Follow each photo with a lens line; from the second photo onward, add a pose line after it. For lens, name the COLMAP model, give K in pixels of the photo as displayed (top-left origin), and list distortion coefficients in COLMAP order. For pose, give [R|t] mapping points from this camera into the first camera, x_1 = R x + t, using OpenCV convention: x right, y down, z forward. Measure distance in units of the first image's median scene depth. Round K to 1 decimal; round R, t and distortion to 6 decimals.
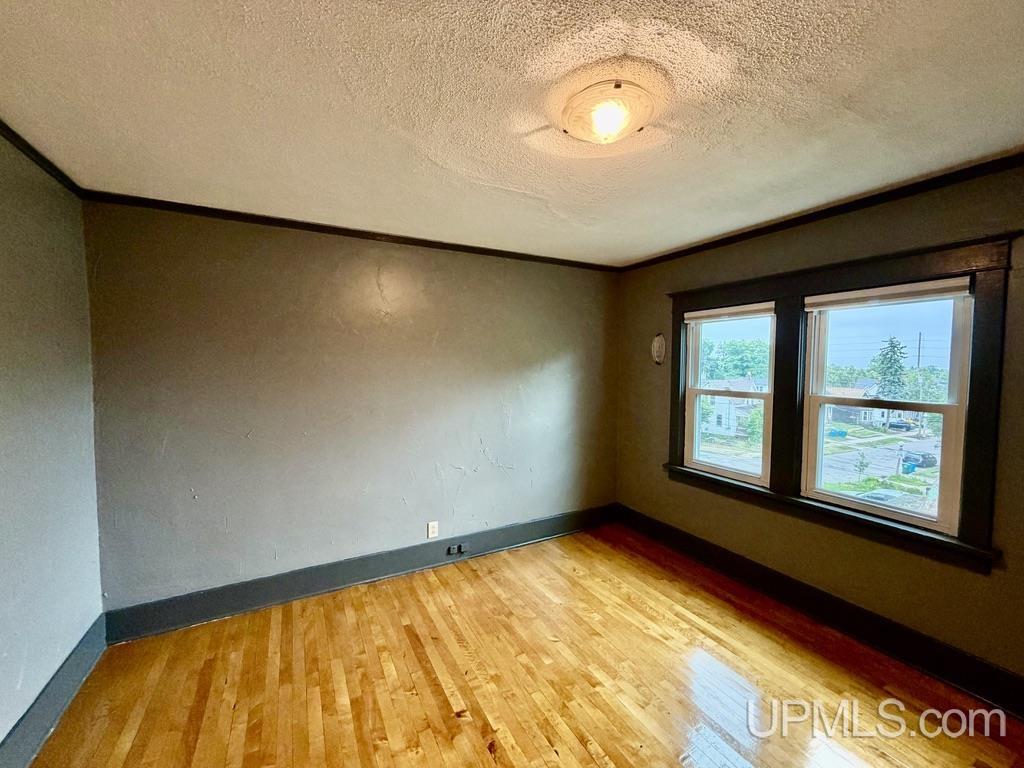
lens RADIAL K [[410.0, 0, 510.7], [0, 410.0, 382.0], [0, 0, 1]] dist [-0.000306, -0.000061]
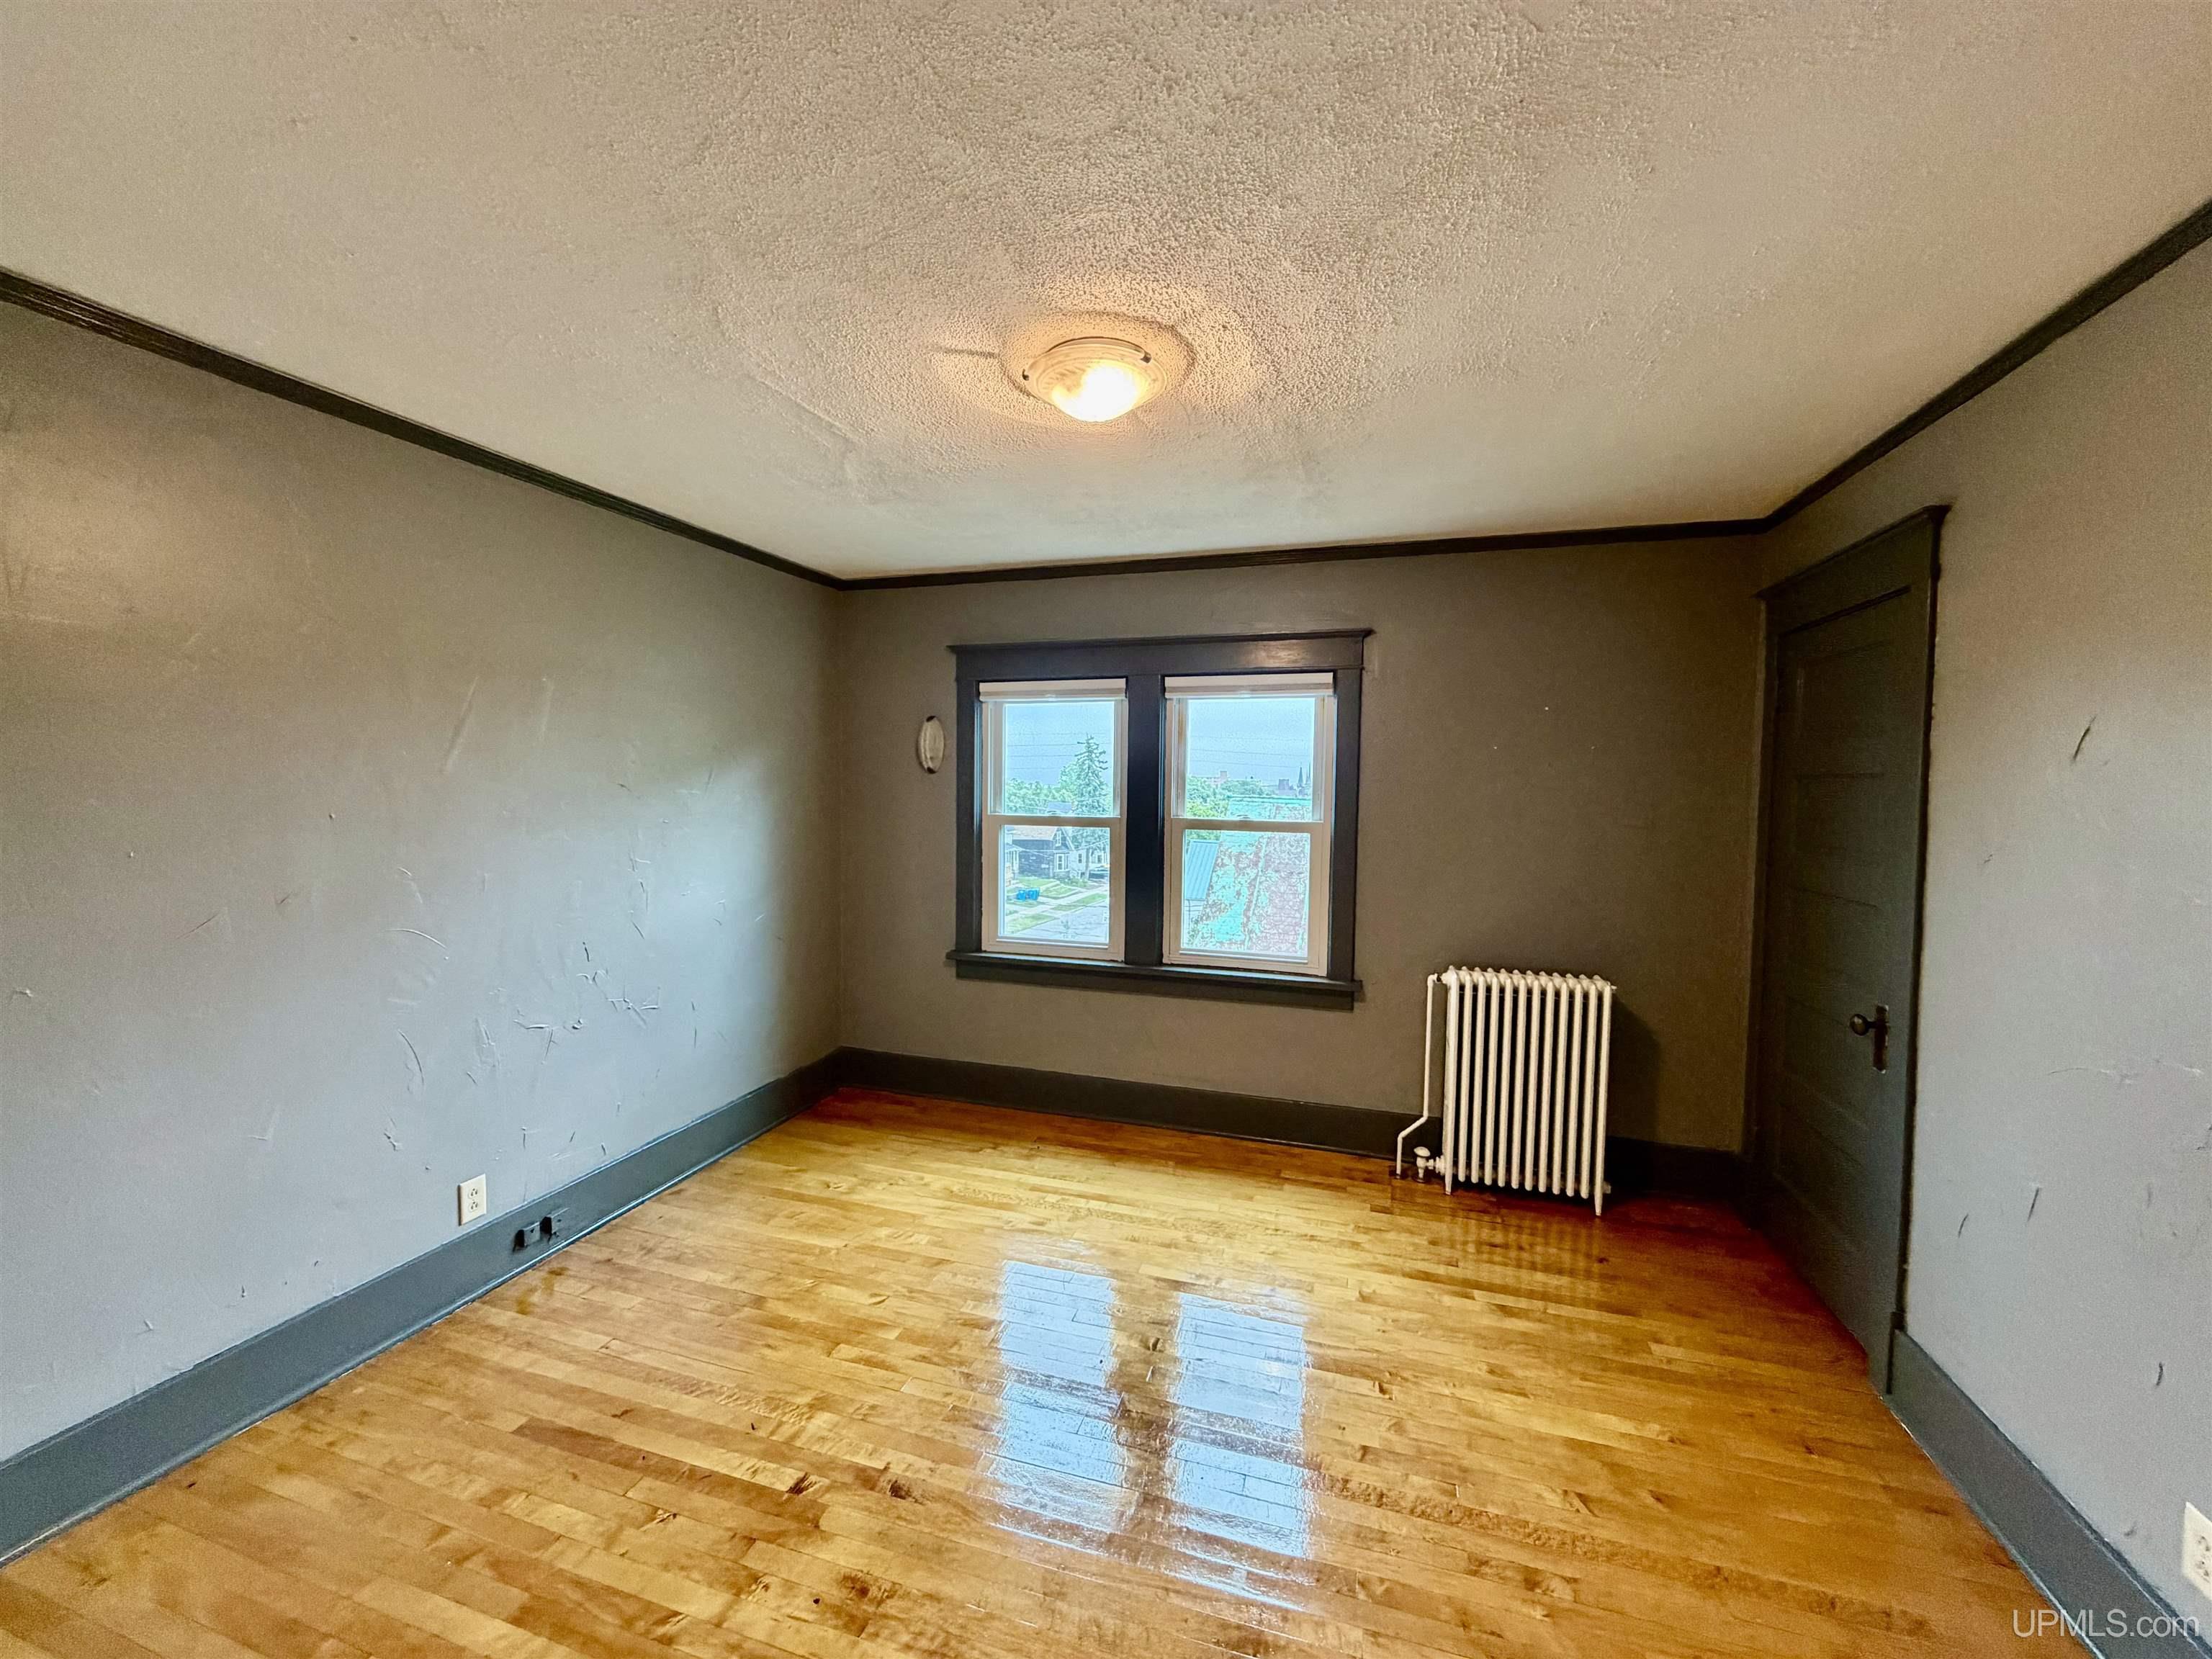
lens RADIAL K [[885.7, 0, 1103.2], [0, 885.7, 825.2], [0, 0, 1]] dist [-0.000306, -0.000061]
pose [[0.715523, -0.031096, 0.697897, -0.414691], [0.023292, 0.999515, 0.020654, 0.010251], [-0.698201, 0.001477, 0.715900, -0.001743]]
